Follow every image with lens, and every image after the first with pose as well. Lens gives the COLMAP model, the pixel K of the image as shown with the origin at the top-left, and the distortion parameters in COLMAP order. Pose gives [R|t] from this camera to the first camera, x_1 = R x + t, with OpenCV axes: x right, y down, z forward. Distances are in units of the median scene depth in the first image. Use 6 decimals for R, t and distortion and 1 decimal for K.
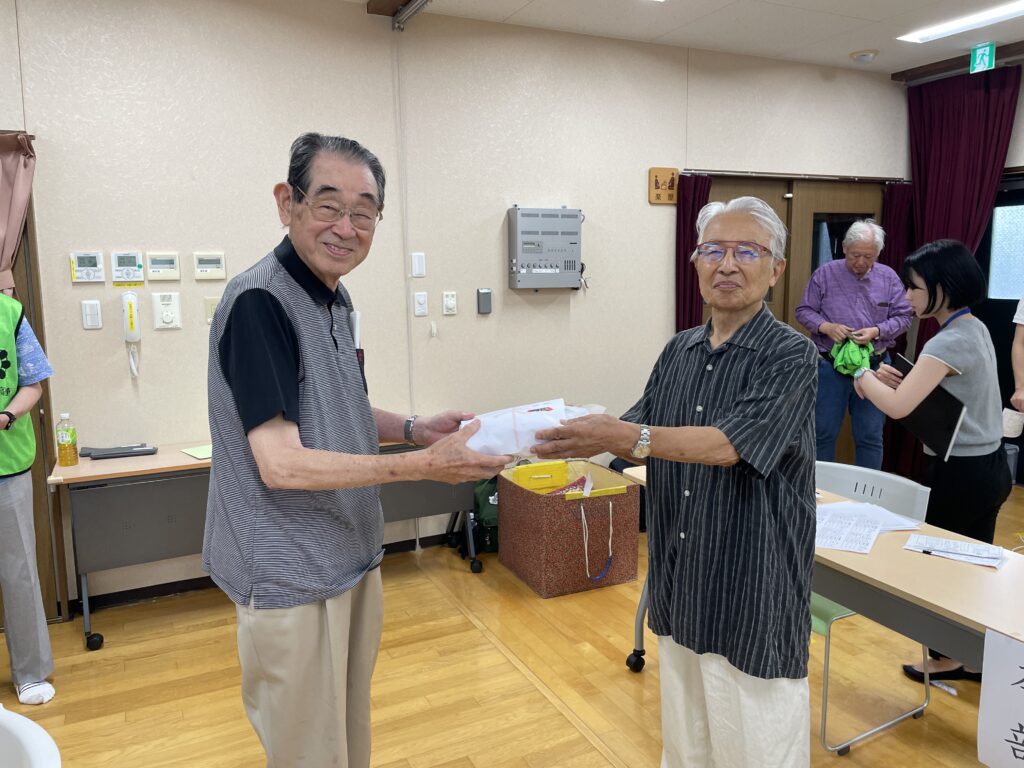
lens RADIAL K [[762.6, 0, 503.2], [0, 762.6, 370.4], [0, 0, 1]] dist [0.076986, -0.102089]
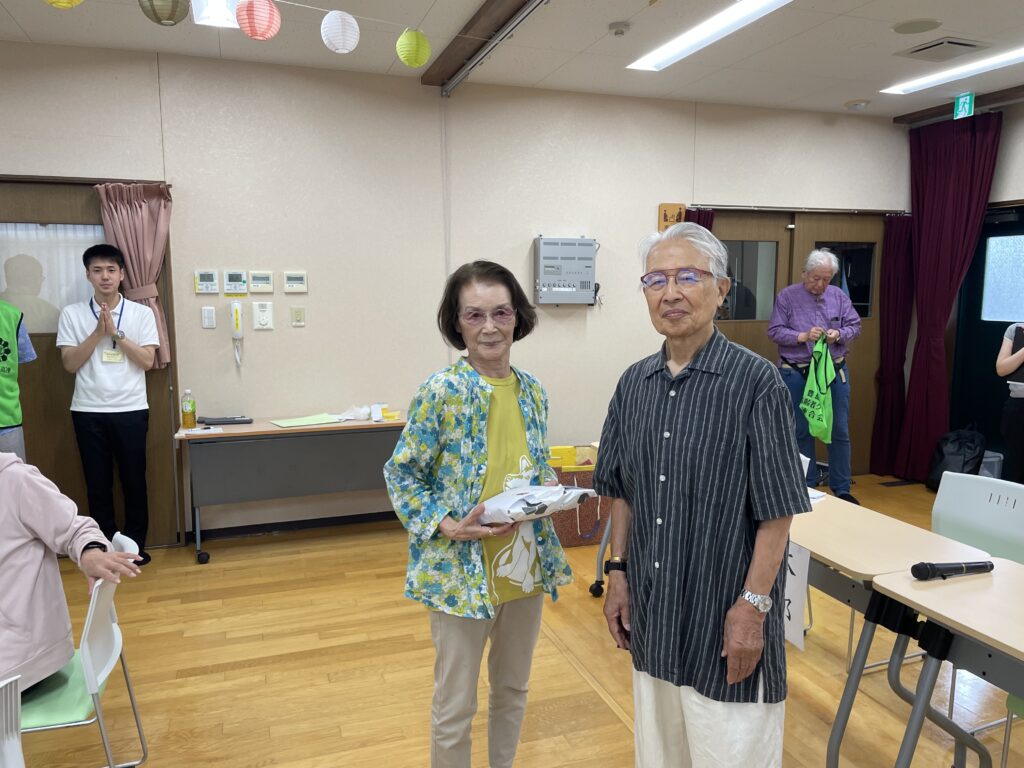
lens RADIAL K [[762.6, 0, 512.7], [0, 762.6, 385.9], [0, 0, 1]] dist [0.076986, -0.102089]
pose [[0.993454, 0.028066, -0.110732, 0.128944], [-0.028409, 0.999595, -0.001522, 0.030534], [0.110645, 0.004658, 0.993849, -0.242505]]
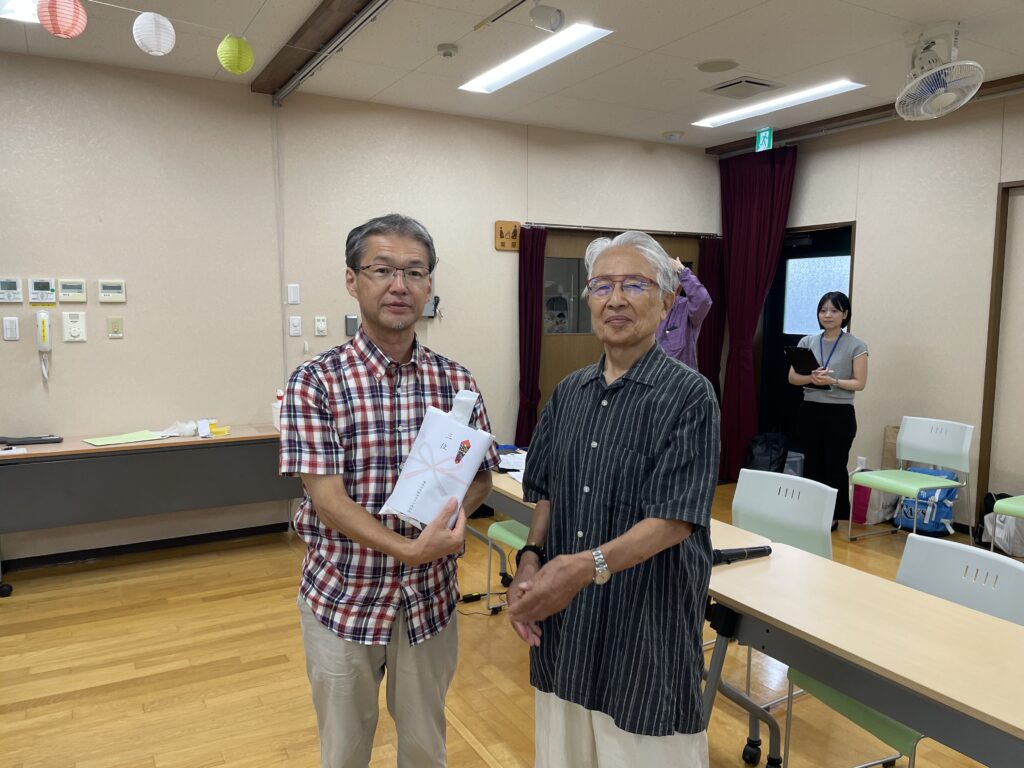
lens RADIAL K [[762.6, 0, 506.7], [0, 762.6, 381.8], [0, 0, 1]] dist [0.076986, -0.102089]
pose [[0.997553, 0.015102, 0.068268, 0.158508], [-0.013122, 0.999483, -0.029360, 0.035242], [-0.068676, 0.028392, 0.997235, -0.257649]]
